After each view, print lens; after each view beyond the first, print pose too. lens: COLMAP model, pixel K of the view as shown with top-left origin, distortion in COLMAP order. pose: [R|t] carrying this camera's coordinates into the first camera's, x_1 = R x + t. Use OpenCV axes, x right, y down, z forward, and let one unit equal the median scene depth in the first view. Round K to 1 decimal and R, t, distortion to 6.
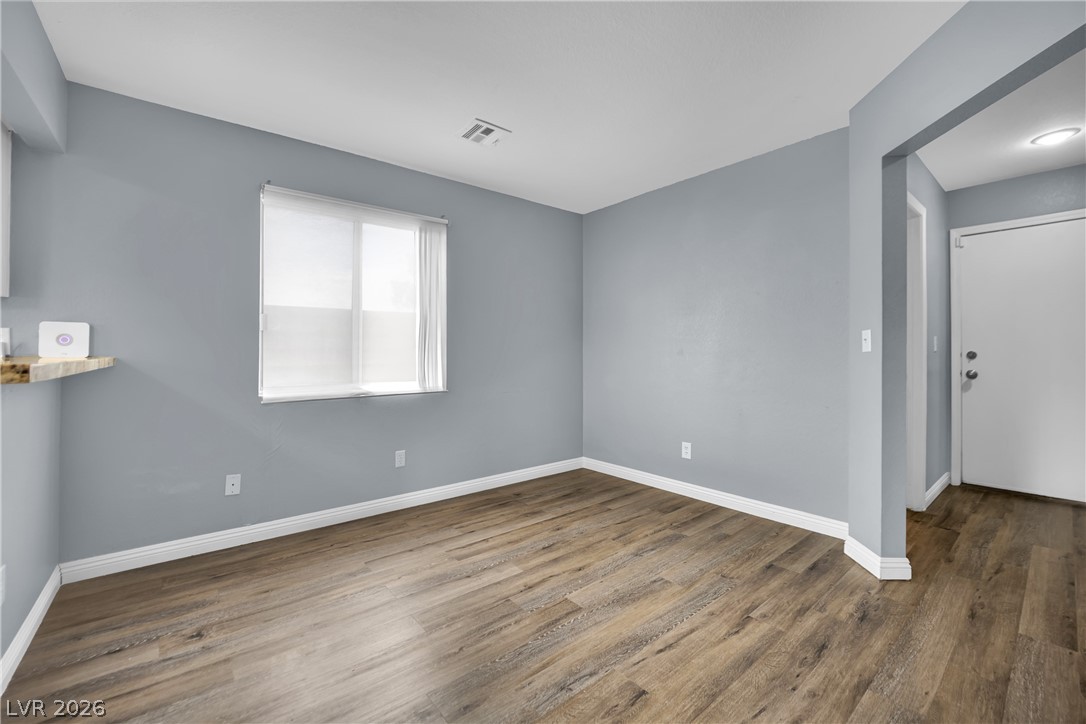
lens RADIAL K [[439.5, 0, 543.0], [0, 439.5, 362.0], [0, 0, 1]] dist [-0.013594, 0.000317]
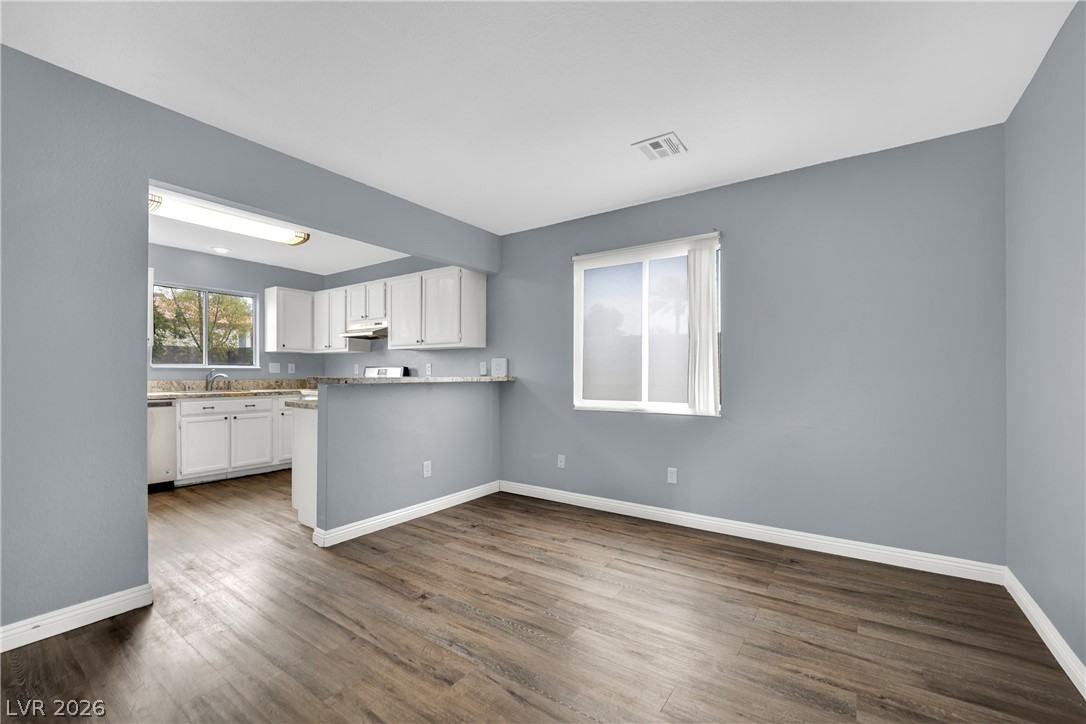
lens RADIAL K [[447.8, 0, 546.3], [0, 447.8, 384.2], [0, 0, 1]] dist [-0.017007, -0.000130]
pose [[0.293117, 0.025991, -0.955723, 0.695317], [-0.022758, 0.999537, 0.020203, -0.015269], [0.955806, 0.015829, 0.293573, 0.453961]]
